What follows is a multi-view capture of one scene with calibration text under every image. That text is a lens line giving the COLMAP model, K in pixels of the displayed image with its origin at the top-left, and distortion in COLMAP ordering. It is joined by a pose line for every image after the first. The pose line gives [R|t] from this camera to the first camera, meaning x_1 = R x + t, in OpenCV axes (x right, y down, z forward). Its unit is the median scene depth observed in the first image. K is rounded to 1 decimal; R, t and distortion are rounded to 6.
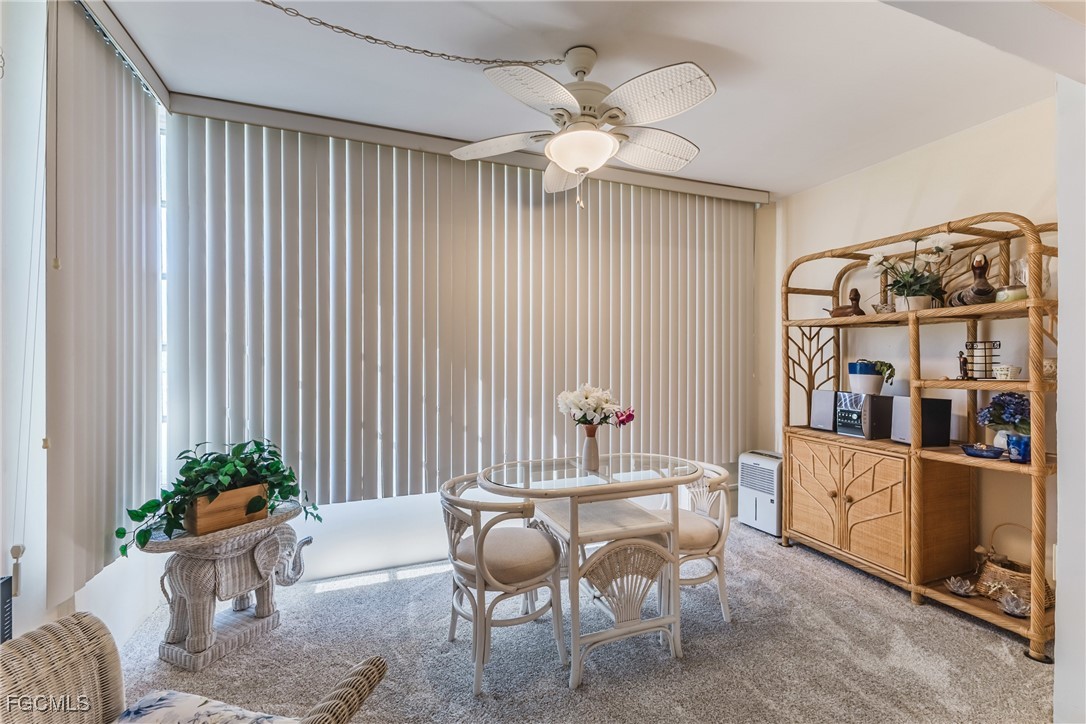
lens RADIAL K [[462.0, 0, 541.8], [0, 462.0, 360.7], [0, 0, 1]] dist [0.005641, -0.001833]
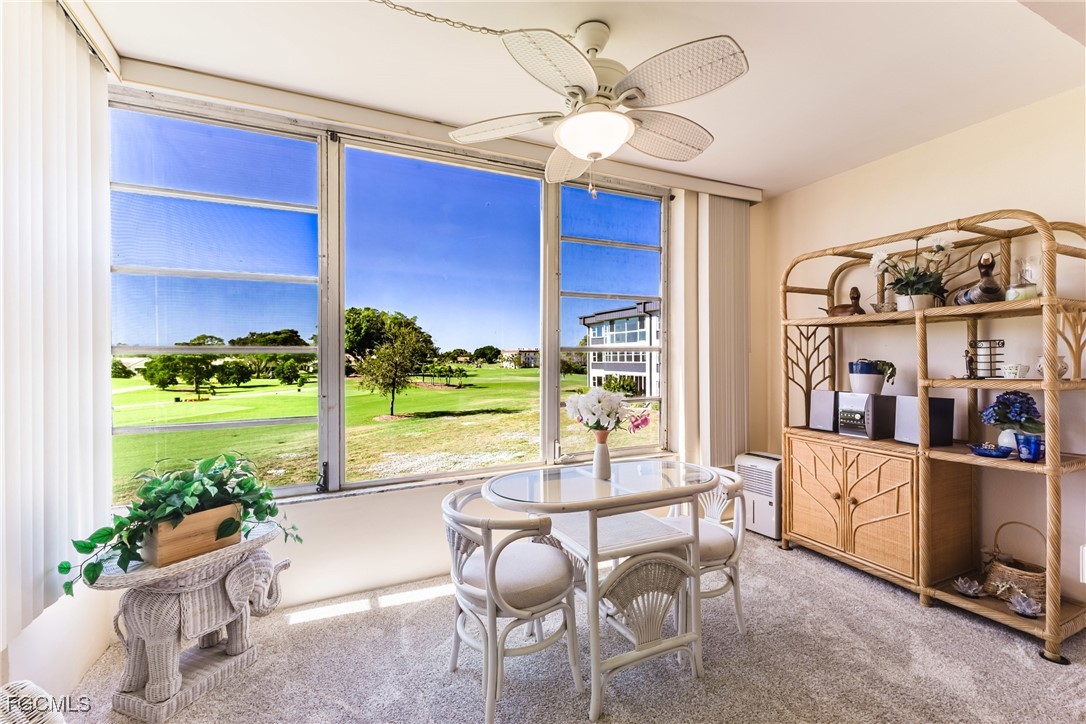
lens RADIAL K [[462.0, 0, 541.5], [0, 462.0, 361.8], [0, 0, 1]] dist [0.005641, -0.001833]
pose [[0.997554, -0.006130, 0.069632, -0.082469], [0.006127, 0.999981, 0.000264, -0.001340], [-0.069632, 0.000163, 0.997573, 0.081190]]
